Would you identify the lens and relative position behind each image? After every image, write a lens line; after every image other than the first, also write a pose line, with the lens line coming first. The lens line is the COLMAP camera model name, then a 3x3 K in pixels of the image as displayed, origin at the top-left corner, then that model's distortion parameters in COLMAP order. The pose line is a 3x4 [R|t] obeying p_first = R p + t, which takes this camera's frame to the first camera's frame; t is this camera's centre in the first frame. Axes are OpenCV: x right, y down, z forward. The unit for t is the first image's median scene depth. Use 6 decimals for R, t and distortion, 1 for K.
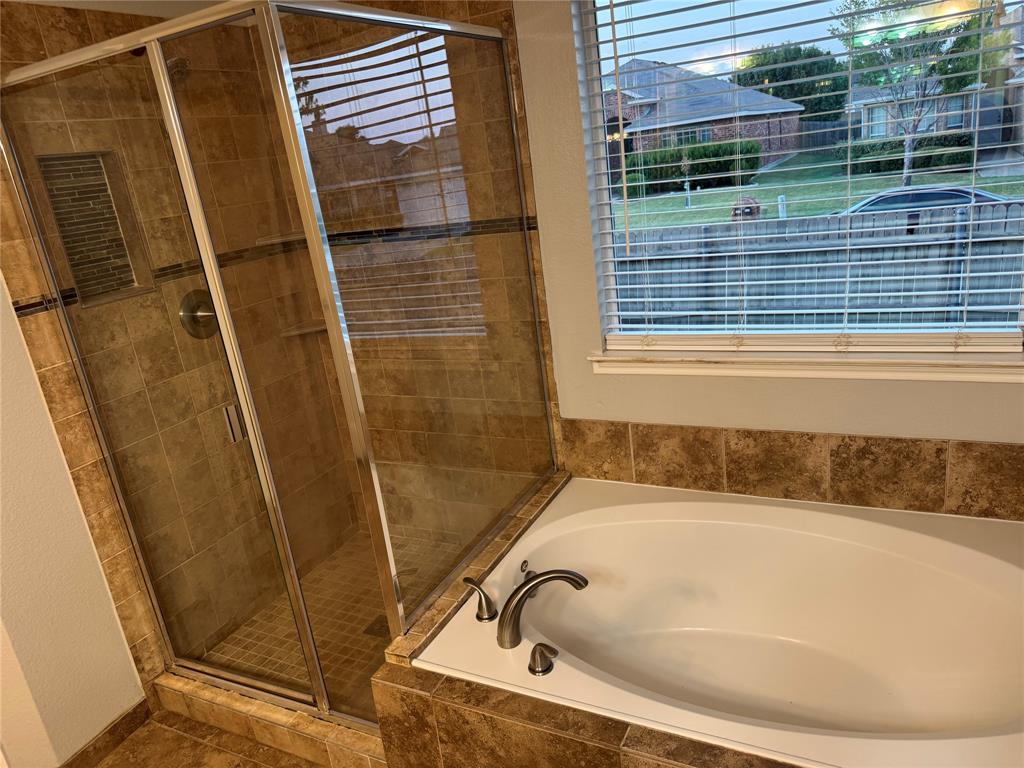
lens RADIAL K [[720.0, 0, 508.4], [0, 720.0, 379.7], [0, 0, 1]] dist [0.072325, -0.090843]
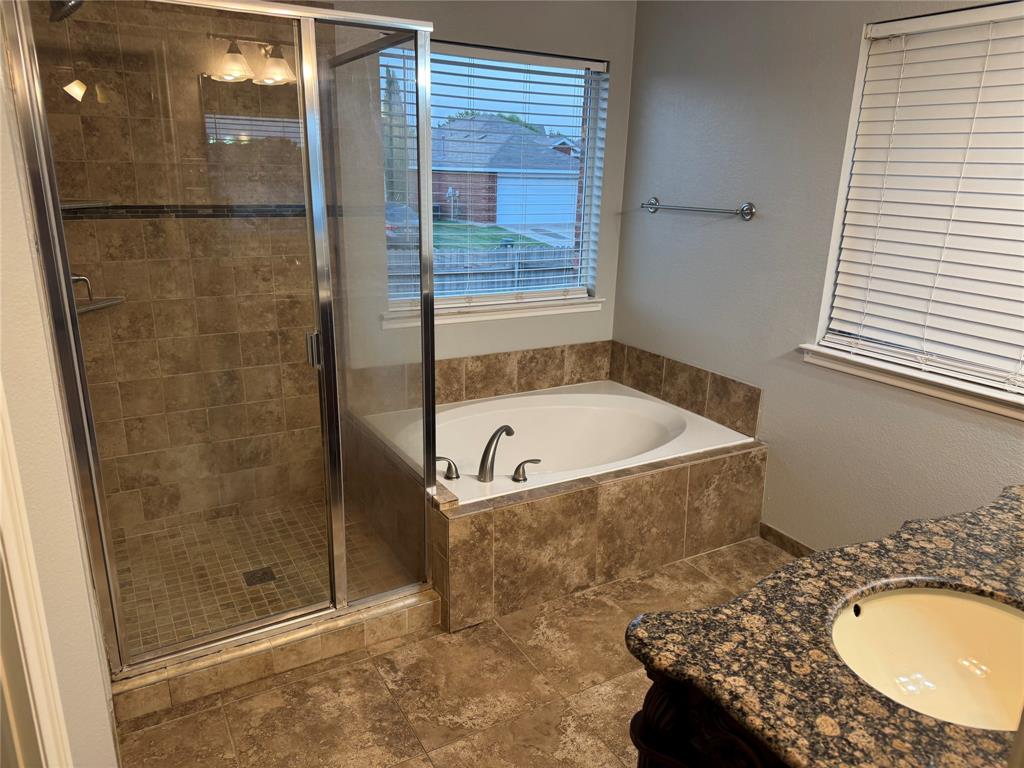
lens RADIAL K [[720.0, 0, 511.8], [0, 720.0, 383.2], [0, 0, 1]] dist [0.072325, -0.090843]
pose [[0.529709, -0.096634, 0.842656, -0.949773], [0.161912, 0.986740, 0.011377, 0.121735], [-0.832582, 0.130410, 0.538331, 0.097094]]
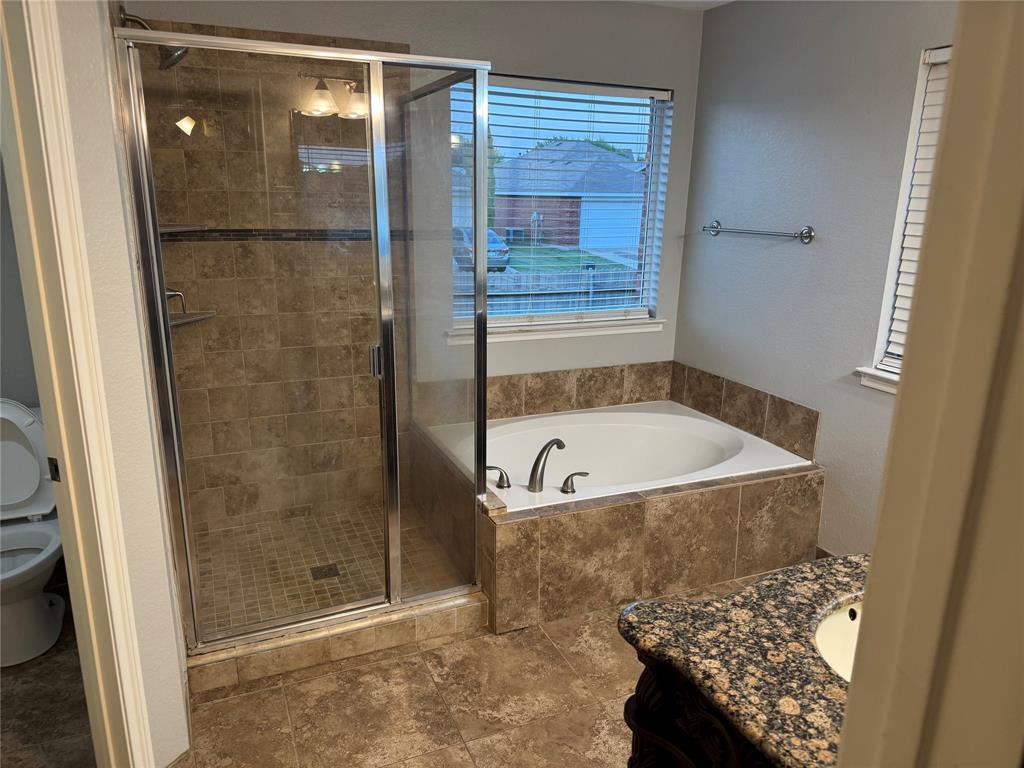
lens RADIAL K [[720.0, 0, 512.4], [0, 720.0, 384.3], [0, 0, 1]] dist [0.072325, -0.090843]
pose [[0.622153, -0.058742, 0.780689, -0.968476], [0.135623, 0.990191, -0.033576, 0.141006], [-0.771059, 0.126769, 0.624017, 0.028637]]
